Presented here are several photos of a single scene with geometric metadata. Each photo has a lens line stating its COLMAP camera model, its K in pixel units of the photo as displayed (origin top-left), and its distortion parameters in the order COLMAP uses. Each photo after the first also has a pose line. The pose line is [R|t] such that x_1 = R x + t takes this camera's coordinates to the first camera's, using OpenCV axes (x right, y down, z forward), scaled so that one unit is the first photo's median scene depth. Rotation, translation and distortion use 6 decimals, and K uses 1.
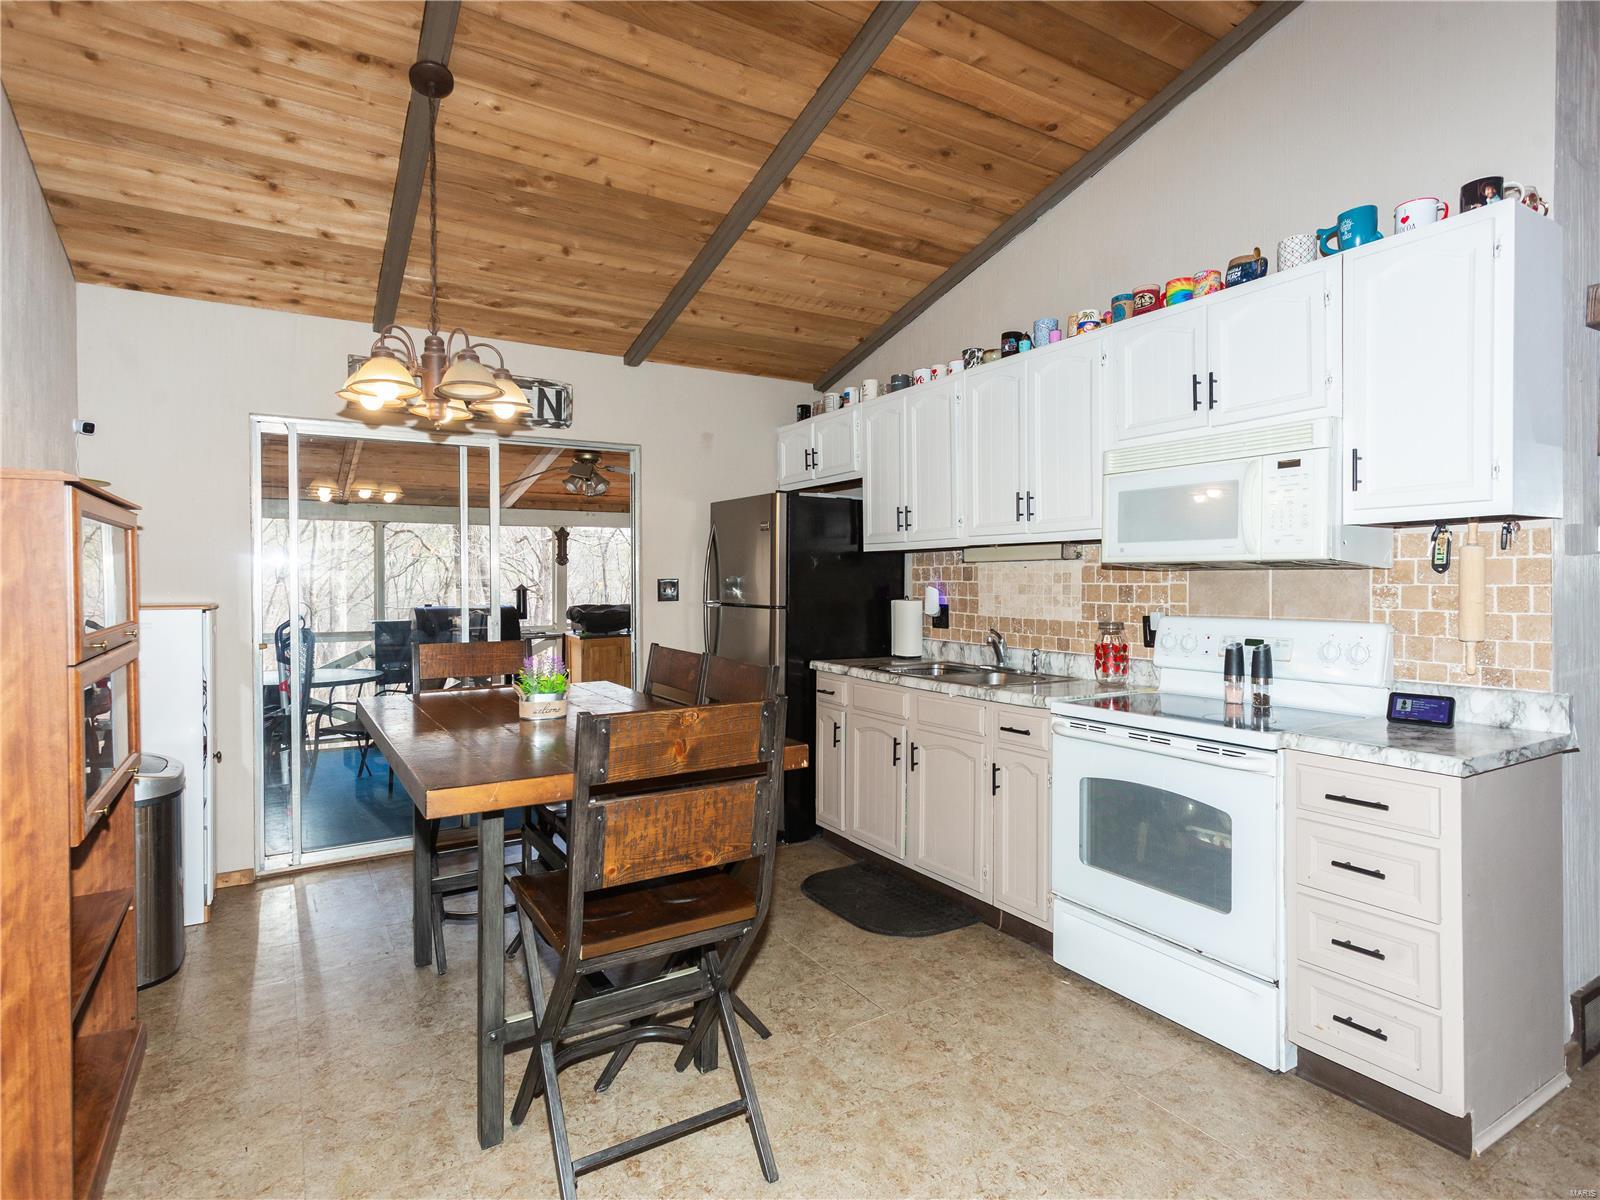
lens RADIAL K [[843.6, 0, 791.4], [0, 843.6, 585.0], [0, 0, 1]] dist [-0.001265, 0.006366]
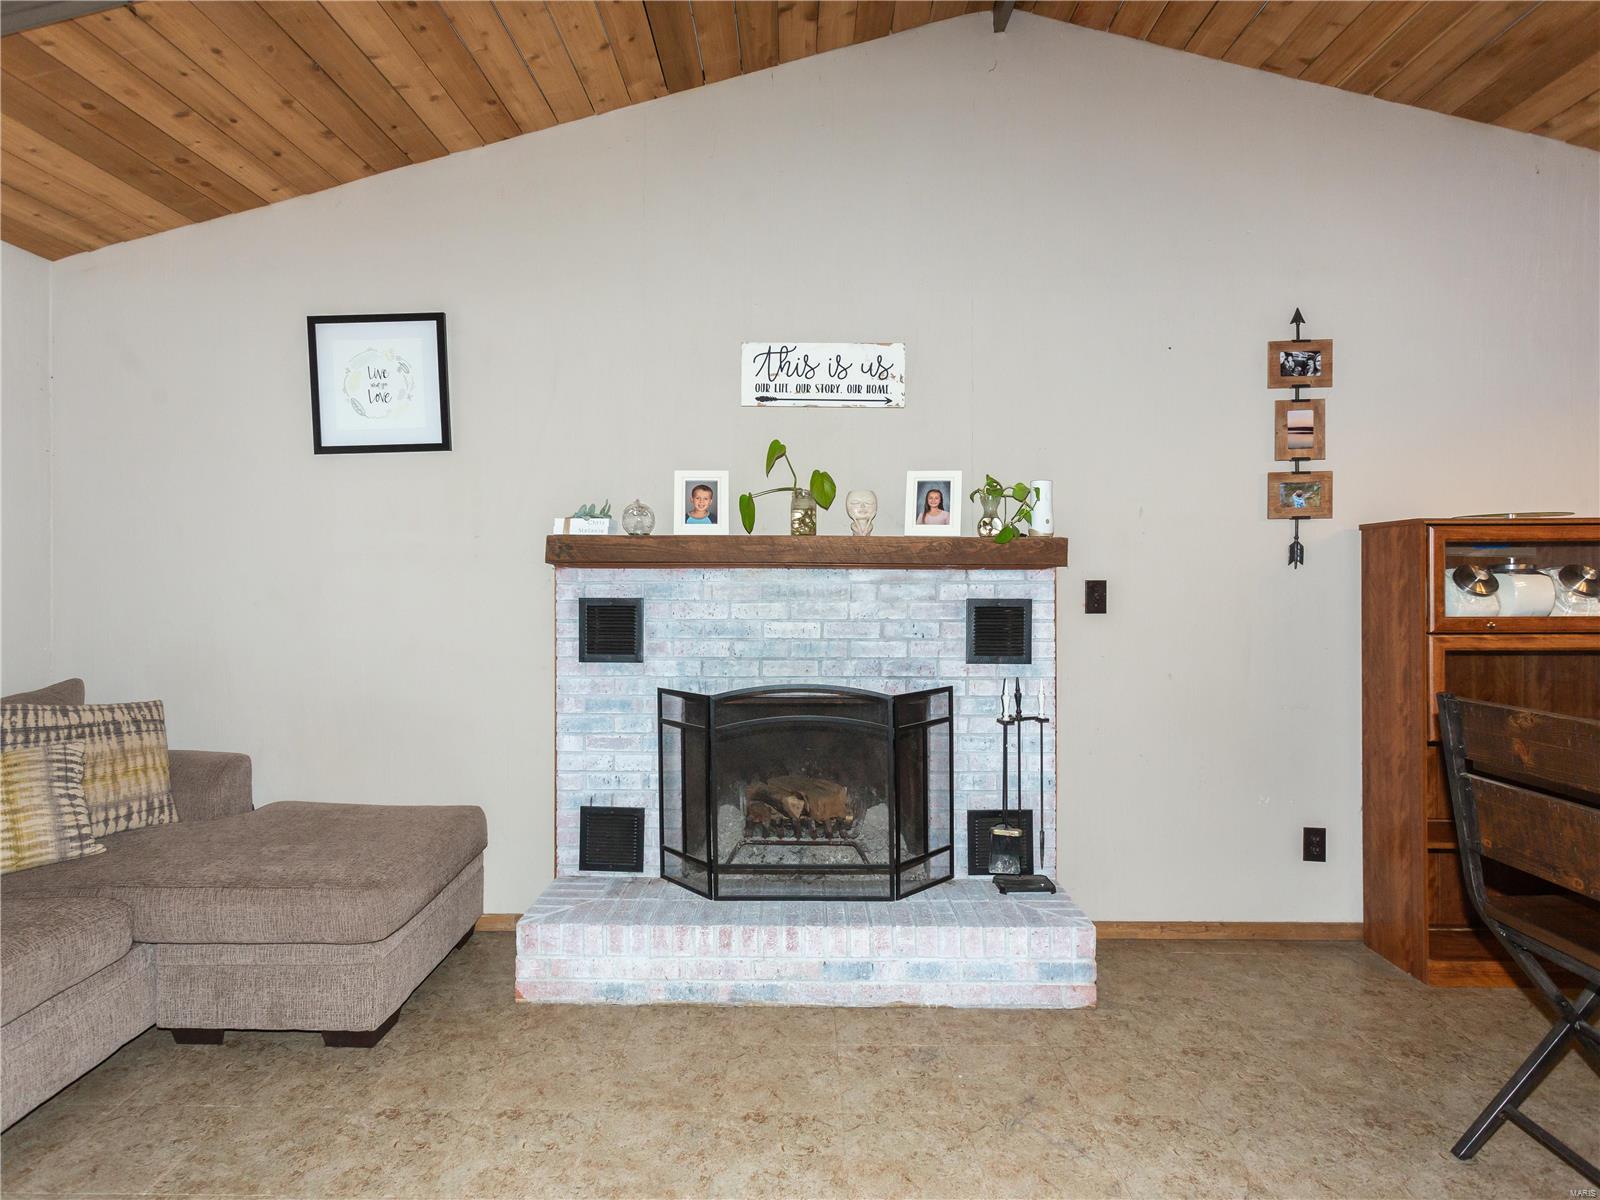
lens RADIAL K [[843.6, 0, 791.4], [0, 843.6, 585.0], [0, 0, 1]] dist [-0.001265, 0.006366]
pose [[-0.532663, 0.006588, -0.846302, 0.655946], [-0.005137, 0.999926, 0.011017, -0.006409], [0.846312, 0.010216, -0.532590, 0.432461]]
